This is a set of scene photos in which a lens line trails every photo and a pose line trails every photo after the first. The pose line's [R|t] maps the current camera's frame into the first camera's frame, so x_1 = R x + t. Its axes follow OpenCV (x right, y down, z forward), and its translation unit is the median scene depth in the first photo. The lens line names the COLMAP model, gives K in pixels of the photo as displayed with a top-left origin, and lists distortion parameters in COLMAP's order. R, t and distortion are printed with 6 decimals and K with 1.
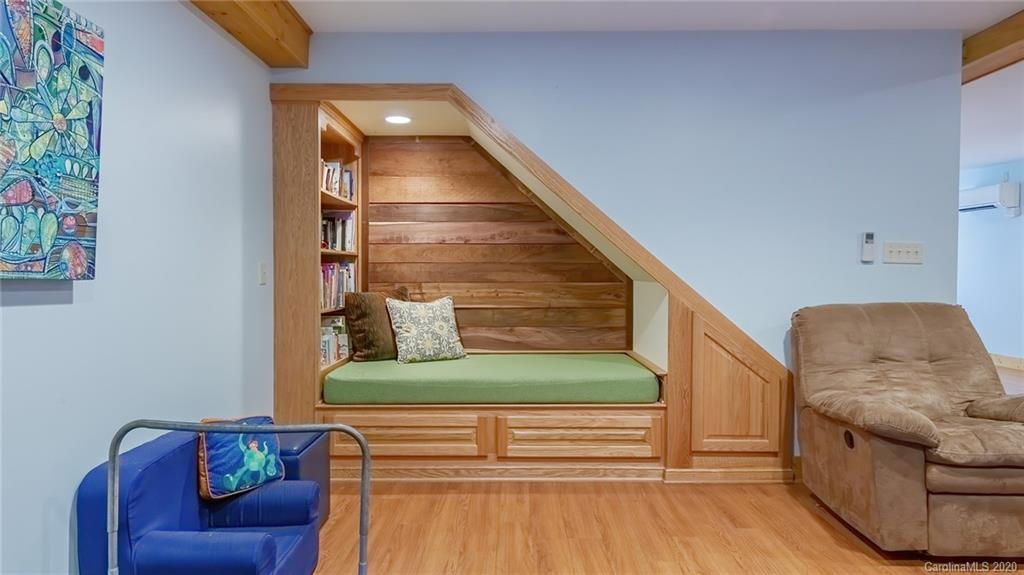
lens RADIAL K [[617.5, 0, 510.7], [0, 617.5, 287.9], [0, 0, 1]] dist [-0.003794, 0.000949]
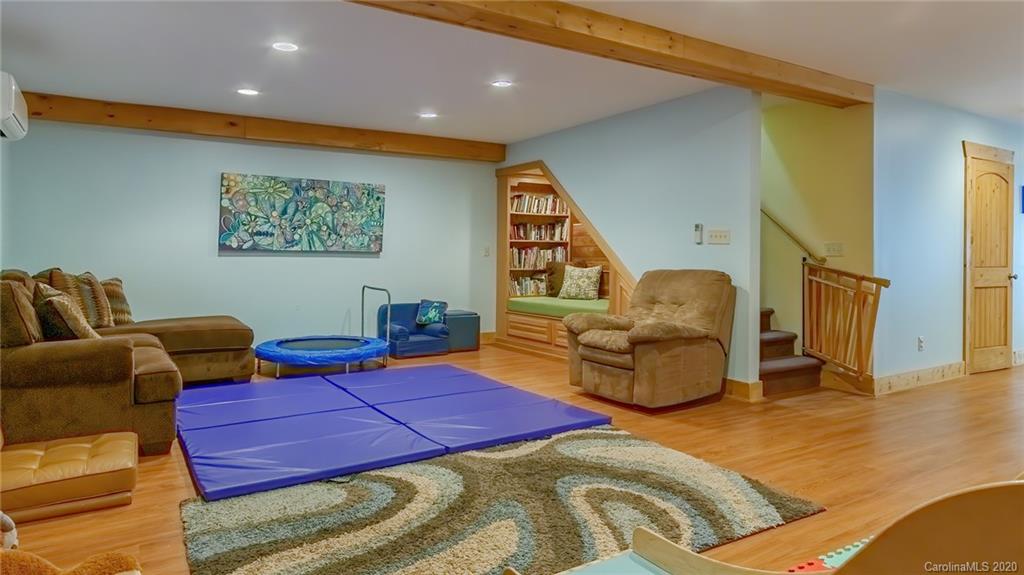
lens RADIAL K [[617.5, 0, 492.7], [0, 617.5, 249.2], [0, 0, 1]] dist [-0.003794, 0.000949]
pose [[0.531755, -0.005109, -0.846883, 1.562521], [-0.025326, 0.999439, -0.021932, 0.018553], [0.846520, 0.033111, 0.531327, -0.230428]]
